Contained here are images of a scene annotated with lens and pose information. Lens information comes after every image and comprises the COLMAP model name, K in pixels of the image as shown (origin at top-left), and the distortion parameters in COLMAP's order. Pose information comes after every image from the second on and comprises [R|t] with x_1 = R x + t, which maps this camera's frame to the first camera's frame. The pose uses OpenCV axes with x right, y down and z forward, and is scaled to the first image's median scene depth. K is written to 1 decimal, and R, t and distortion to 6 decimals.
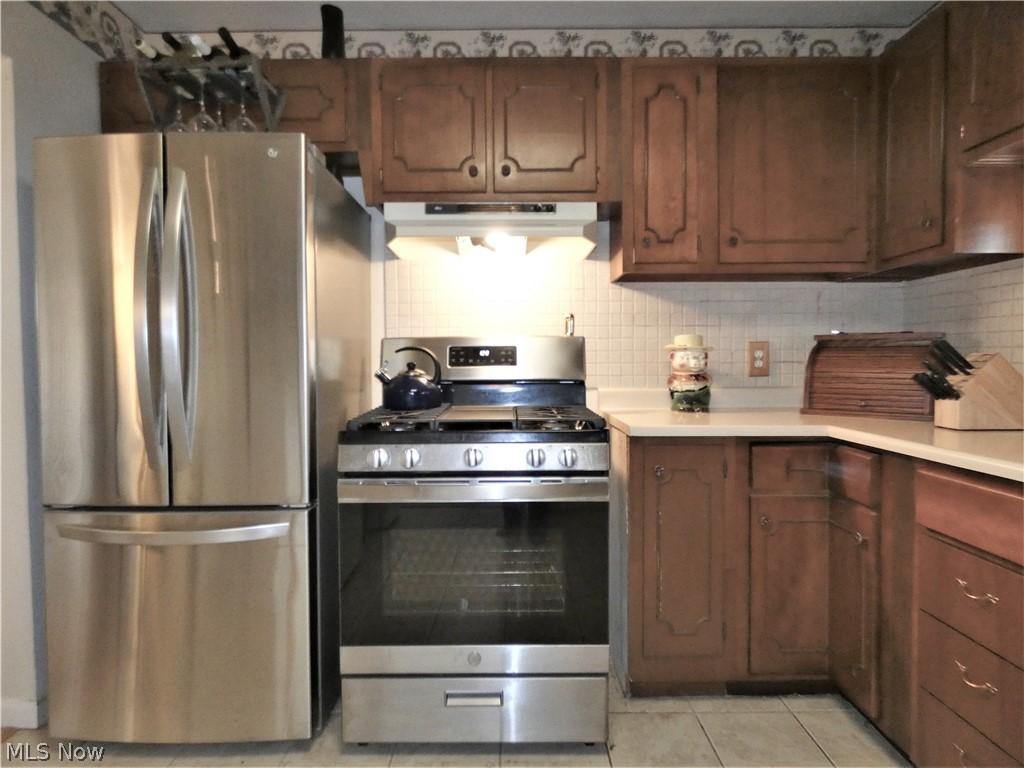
lens RADIAL K [[618.3, 0, 510.4], [0, 618.3, 376.8], [0, 0, 1]] dist [-0.004422, -0.001534]
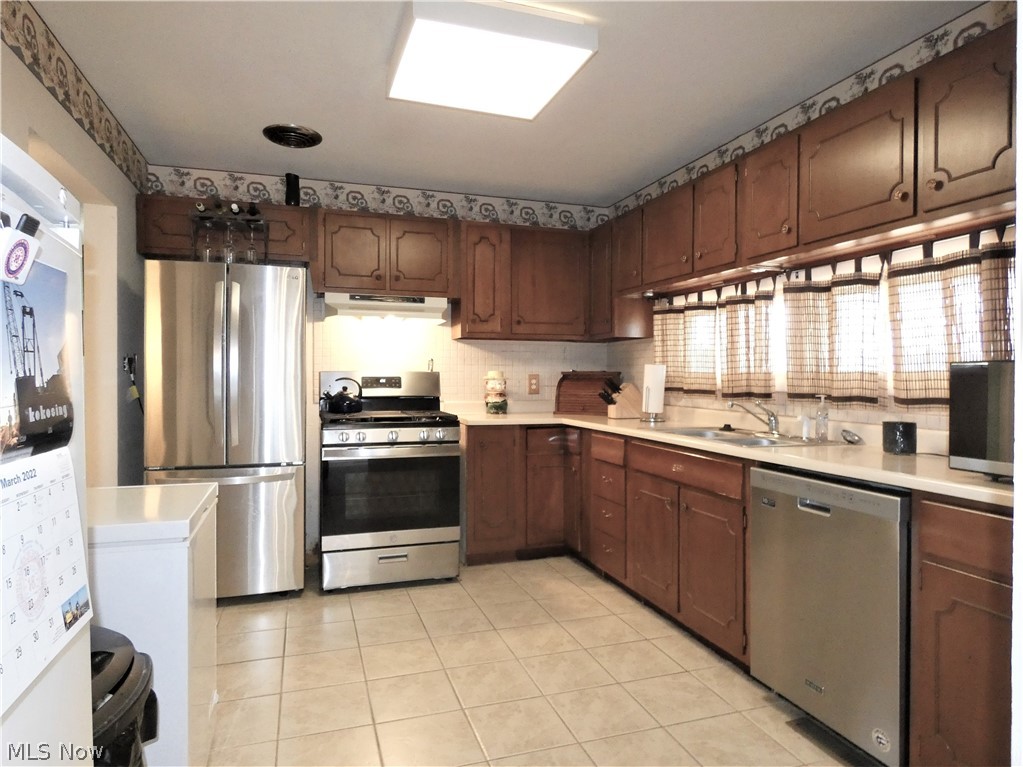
lens RADIAL K [[617.6, 0, 509.0], [0, 617.6, 376.2], [0, 0, 1]] dist [-0.004422, -0.001534]
pose [[0.951548, 0.008005, 0.307397, -0.244065], [0.001479, 0.999530, -0.030609, 0.002054], [-0.307497, 0.029580, 0.951089, -0.772660]]
